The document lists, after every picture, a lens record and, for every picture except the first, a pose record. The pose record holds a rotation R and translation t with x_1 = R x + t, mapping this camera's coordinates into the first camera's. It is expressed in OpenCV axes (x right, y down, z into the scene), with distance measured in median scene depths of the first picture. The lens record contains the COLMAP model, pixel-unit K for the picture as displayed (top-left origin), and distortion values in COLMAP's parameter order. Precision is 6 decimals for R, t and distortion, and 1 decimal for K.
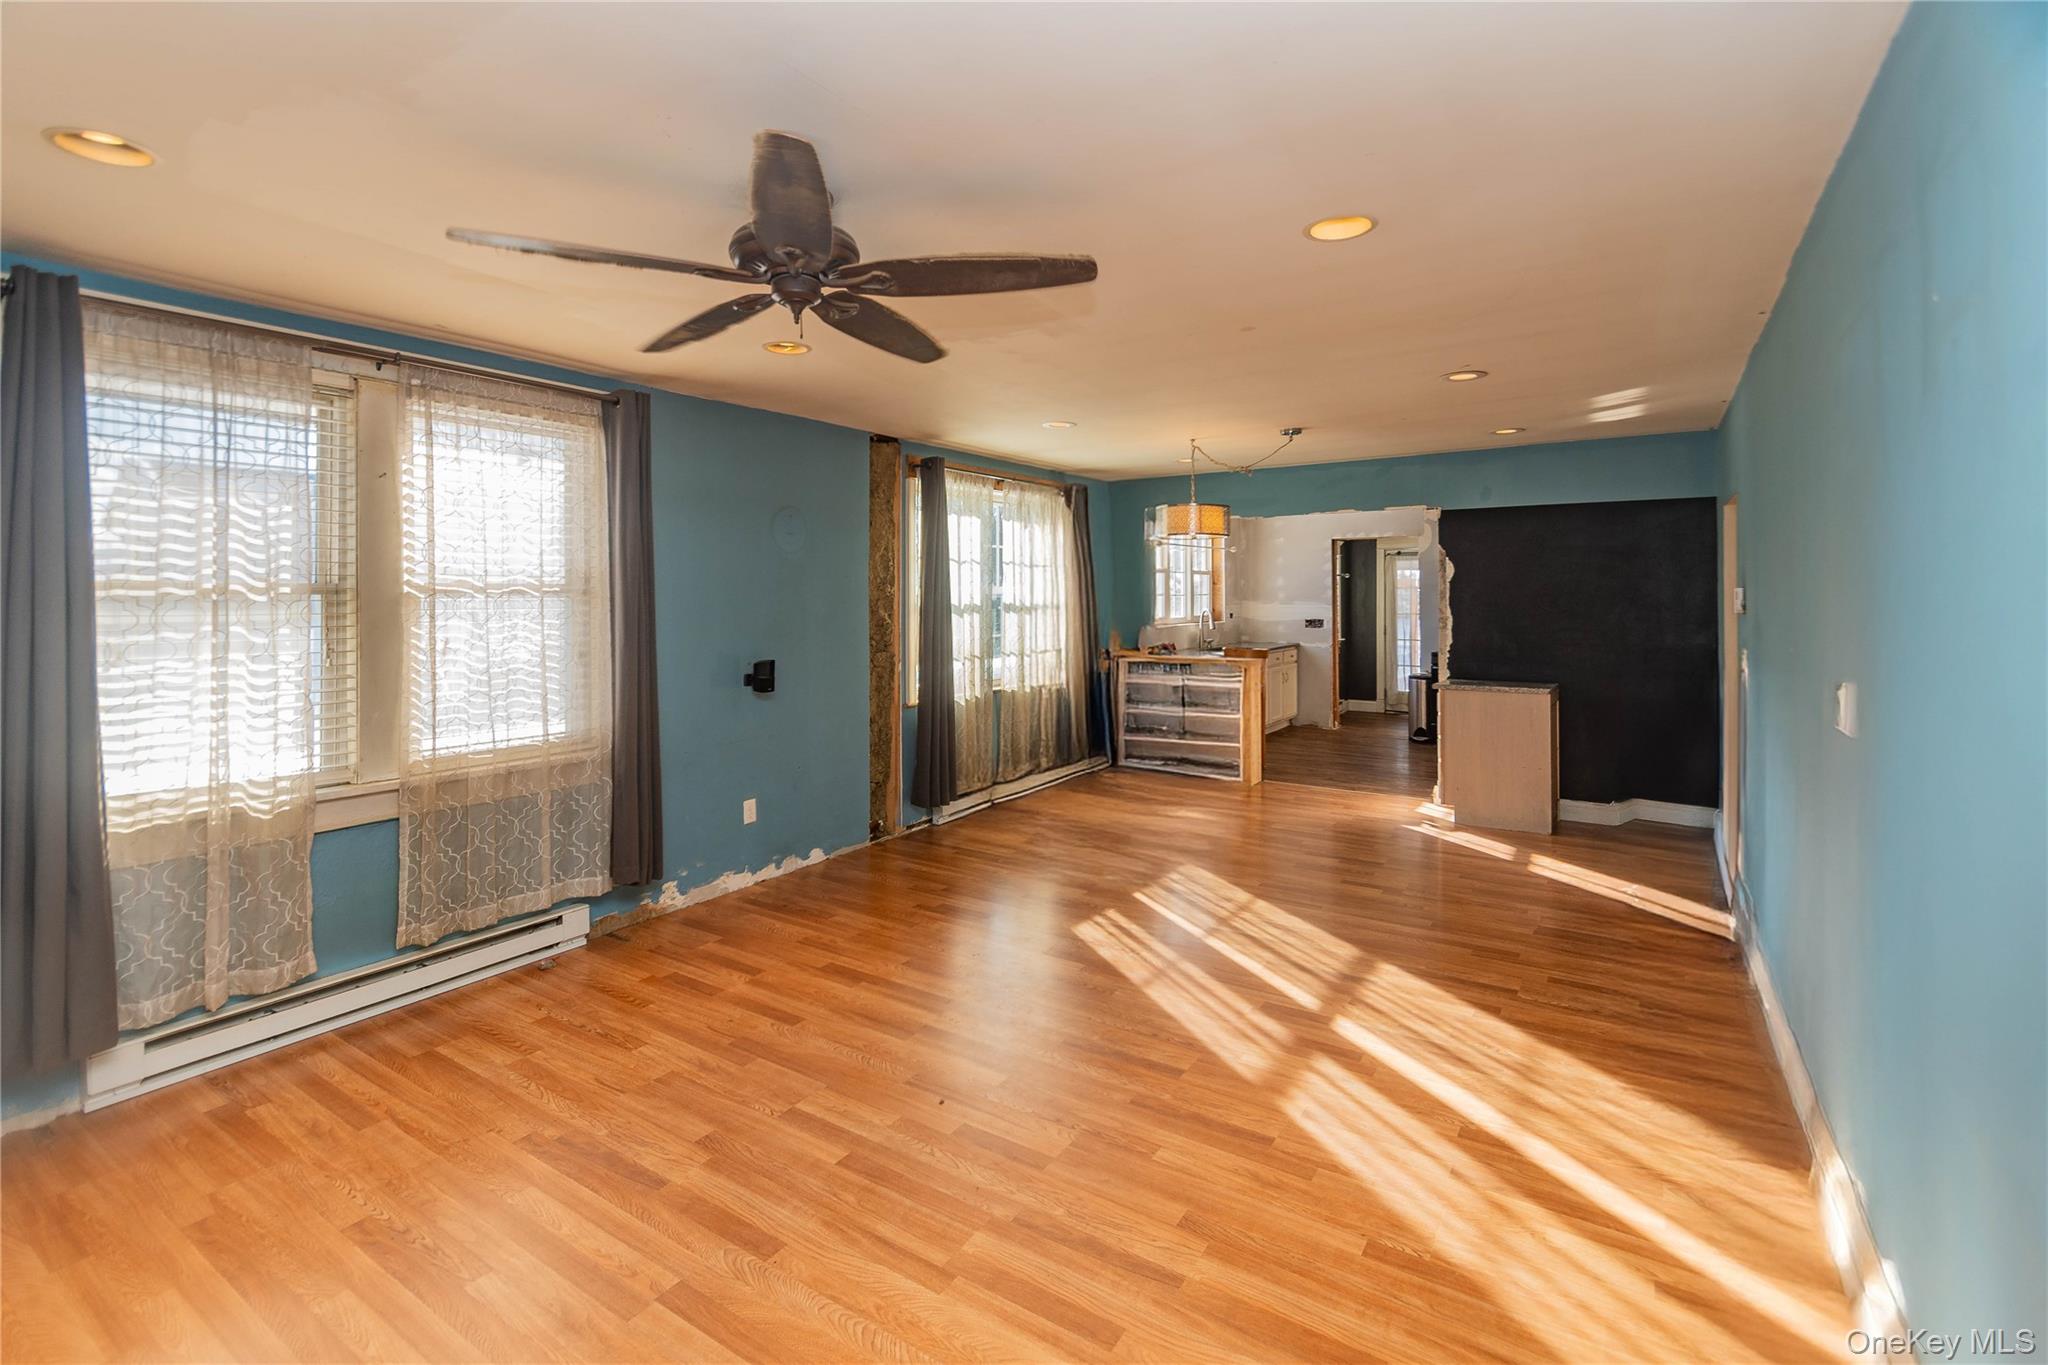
lens RADIAL K [[945.2, 0, 943.6], [0, 945.2, 594.1], [0, 0, 1]] dist [0.000553, 0.000209]
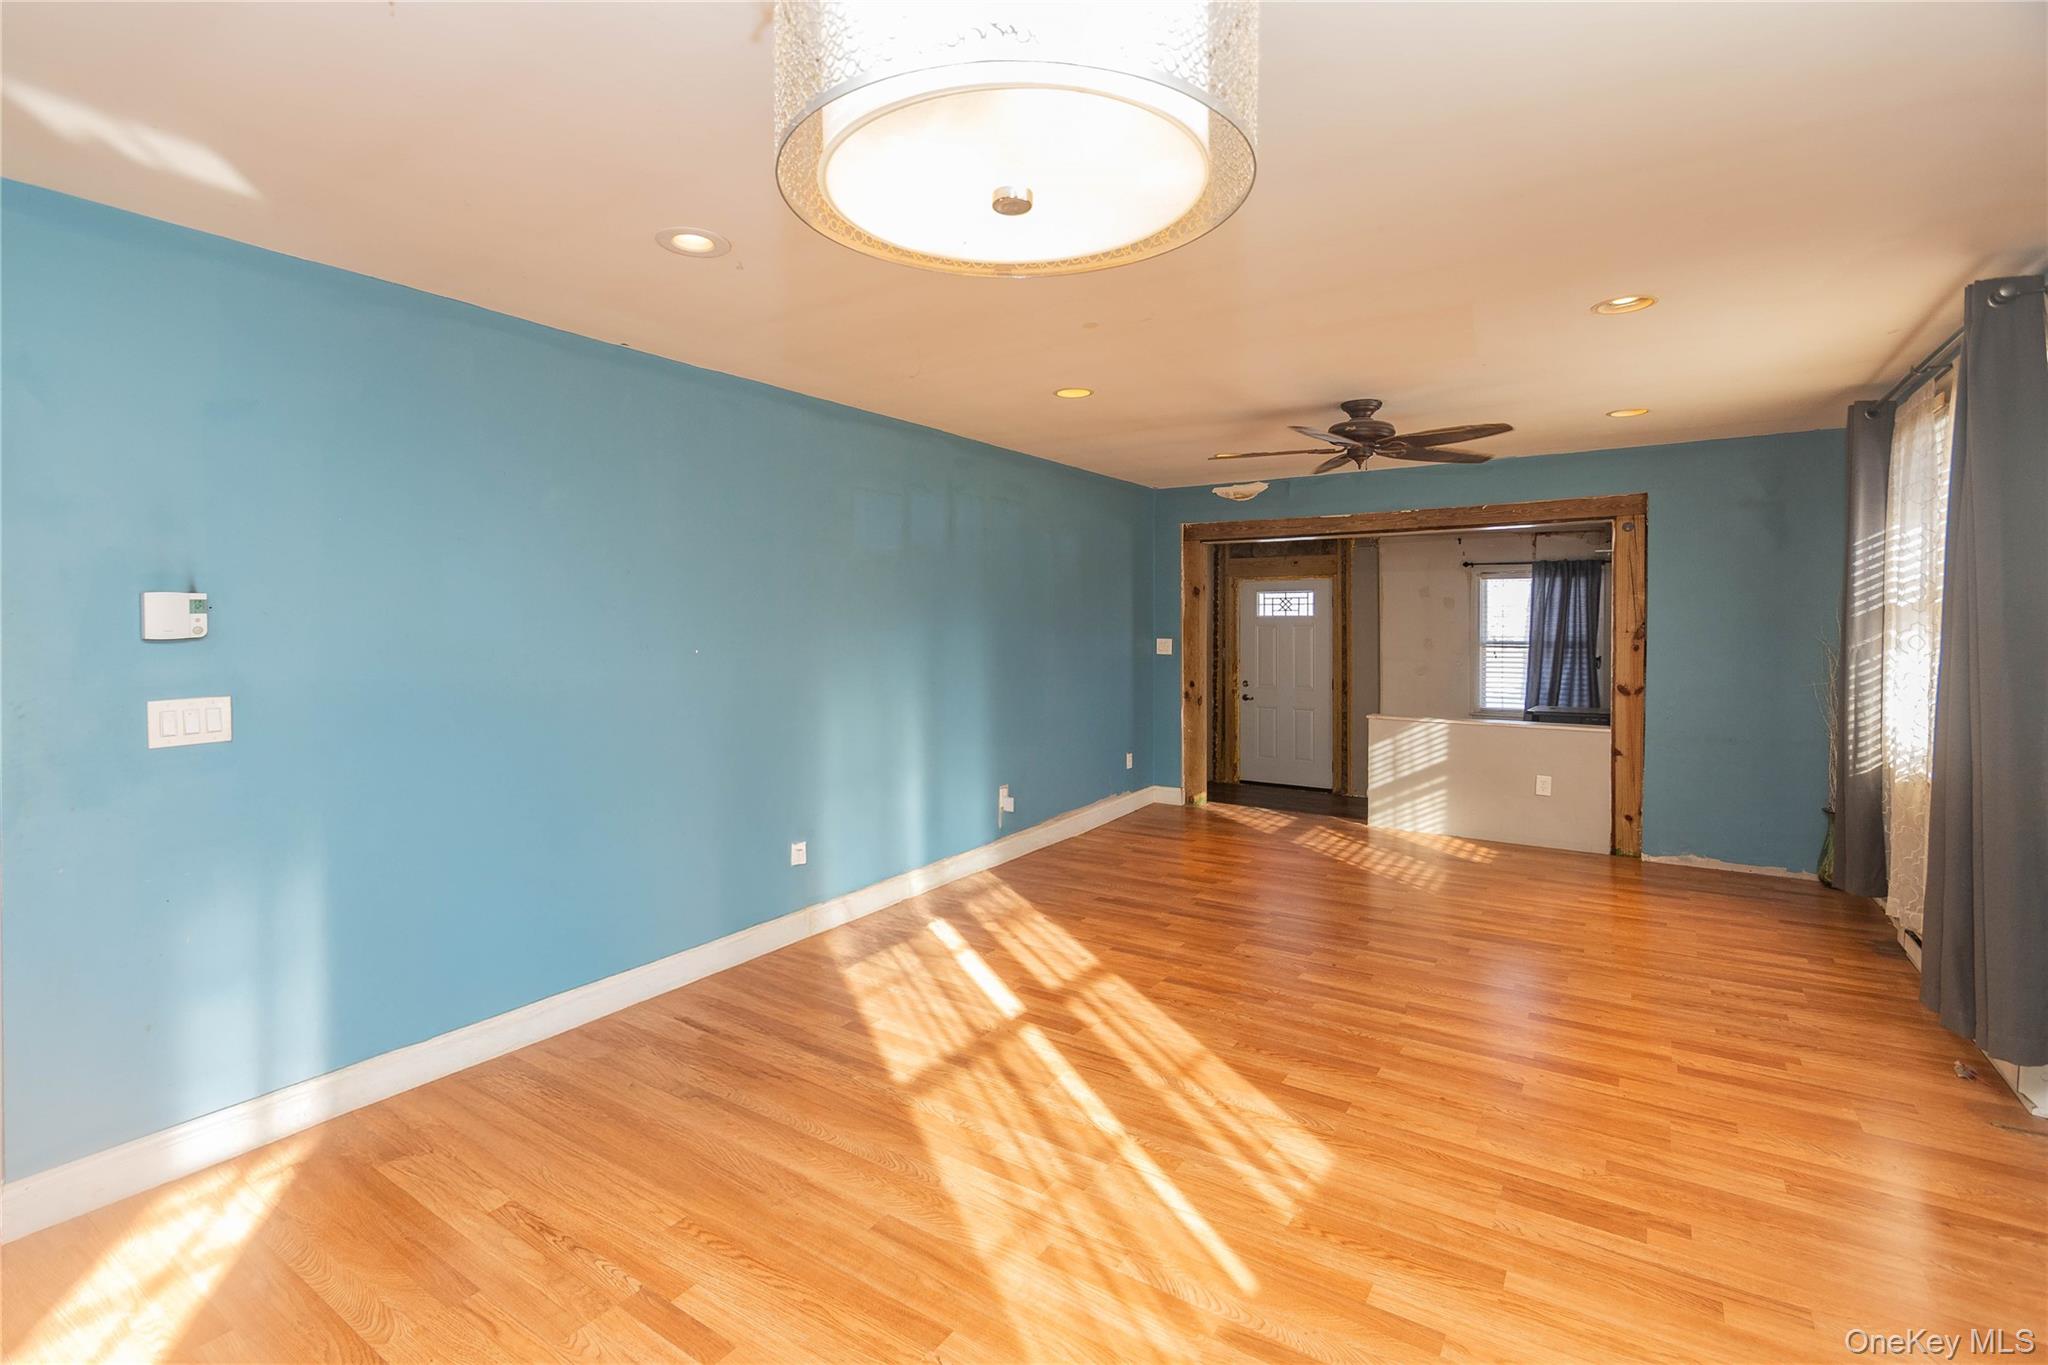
lens RADIAL K [[924.2, 0, 988.0], [0, 924.2, 633.7], [0, 0, 1]] dist [0.000612, -0.000535]
pose [[-0.999343, 0.008775, -0.035169, 0.451358], [0.008282, 0.999866, 0.014121, 0.013437], [0.035289, 0.013820, -0.999282, 1.895161]]
